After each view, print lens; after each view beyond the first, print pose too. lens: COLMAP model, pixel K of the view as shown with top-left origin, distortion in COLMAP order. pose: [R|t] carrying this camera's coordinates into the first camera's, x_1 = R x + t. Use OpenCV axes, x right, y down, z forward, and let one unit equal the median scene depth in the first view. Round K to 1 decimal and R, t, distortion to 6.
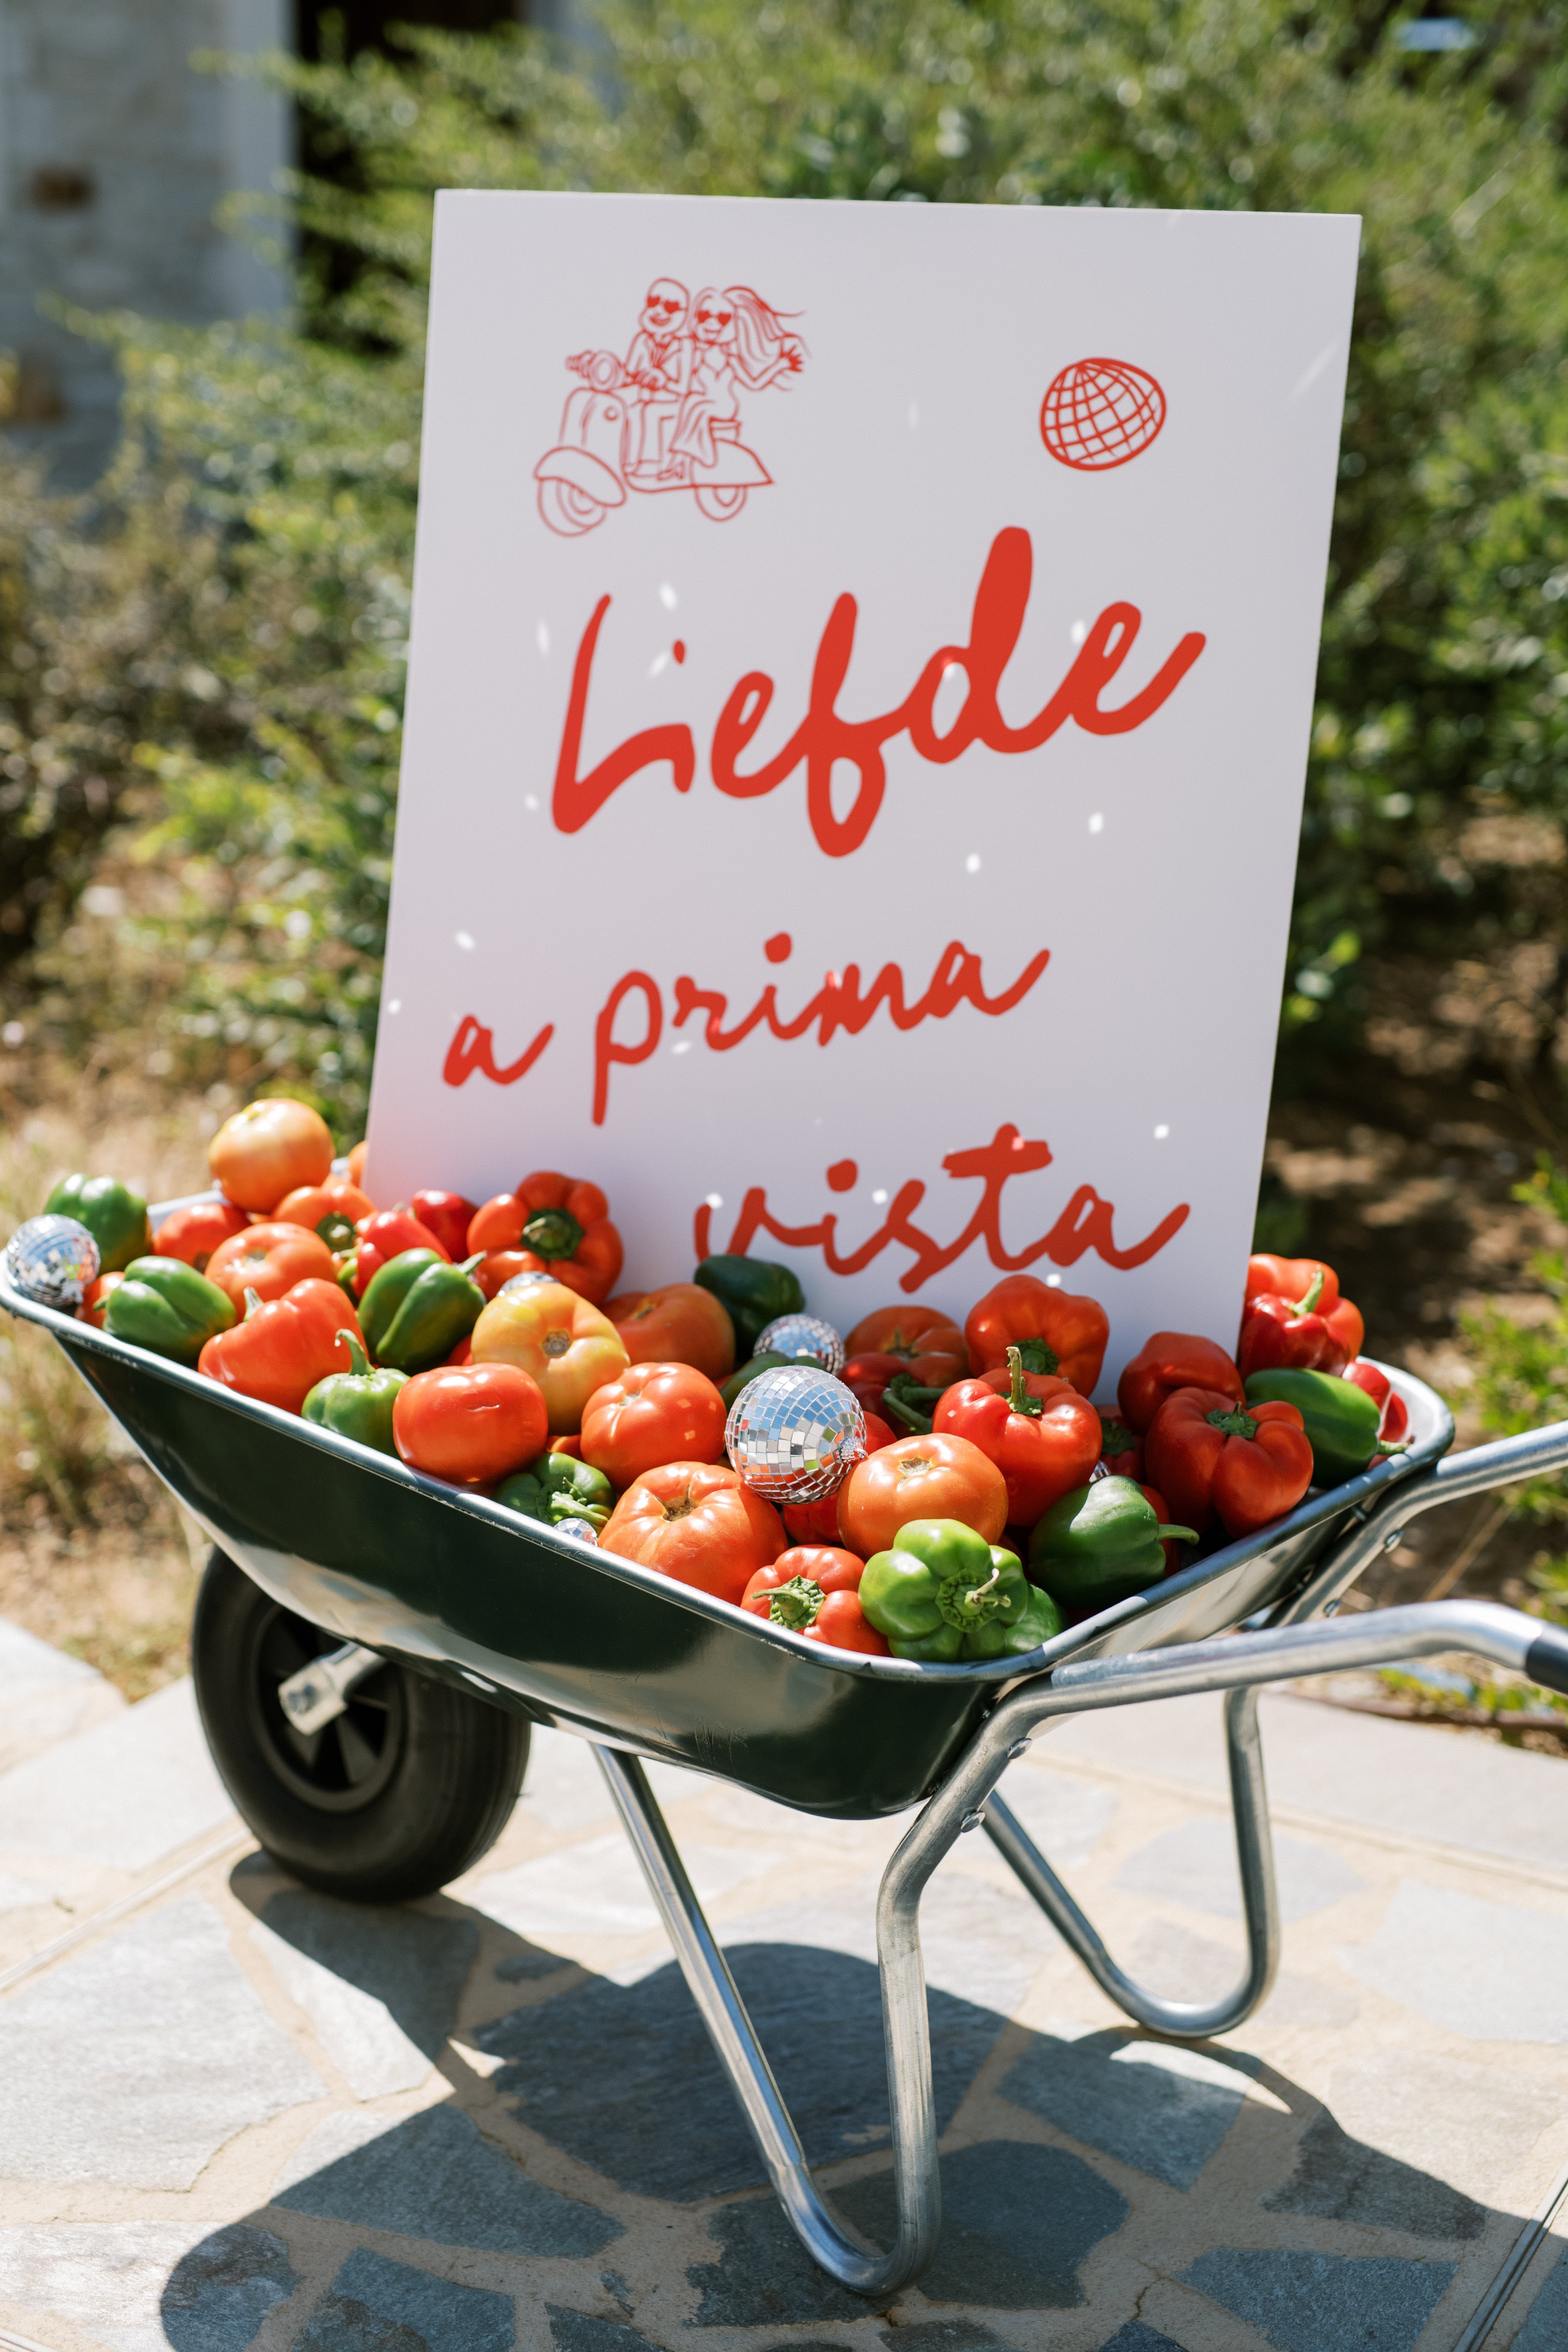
lens RADIAL K [[3159.1, 0, 784.0], [0, 3159.1, 1176.0], [0, 0, 1]] dist [-0.012754, 0.021160]
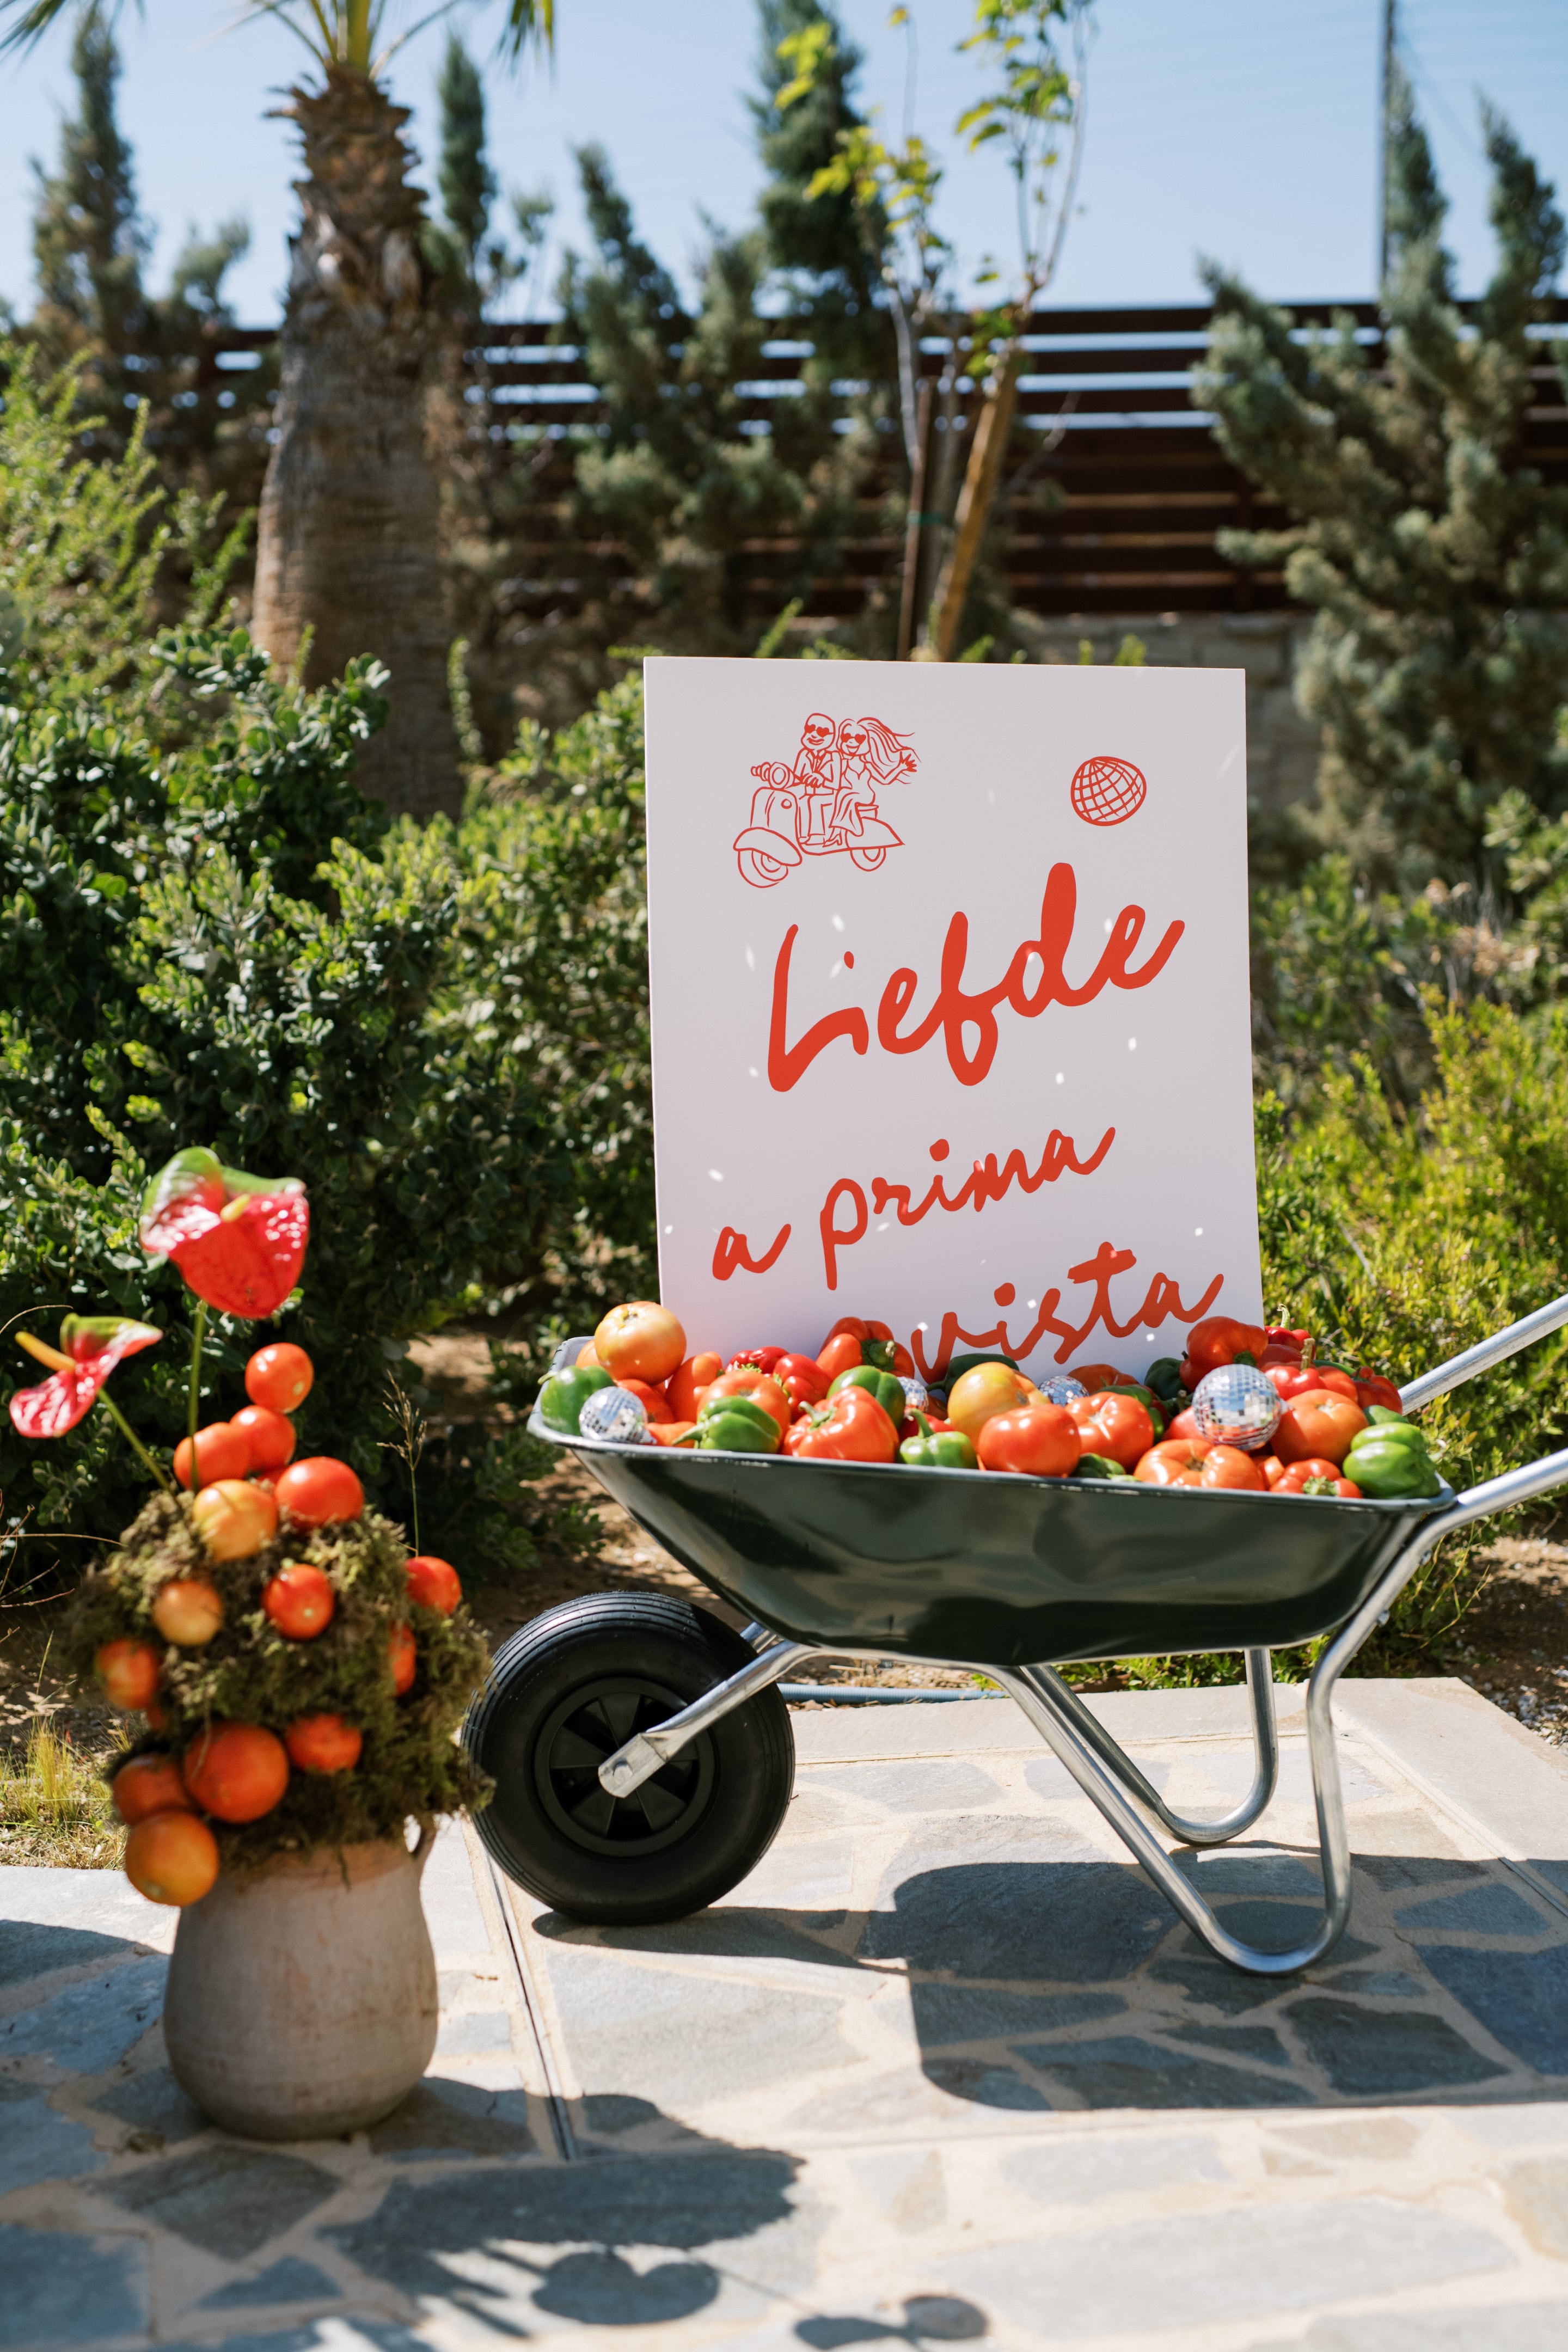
lens RADIAL K [[3159.1, 0, 784.0], [0, 3159.1, 1176.0], [0, 0, 1]] dist [-0.012754, 0.021160]
pose [[0.794516, -0.103698, 0.598323, -0.962718], [0.181383, 0.980856, -0.070864, 0.032203], [-0.579521, 0.164828, 0.798115, -0.143034]]
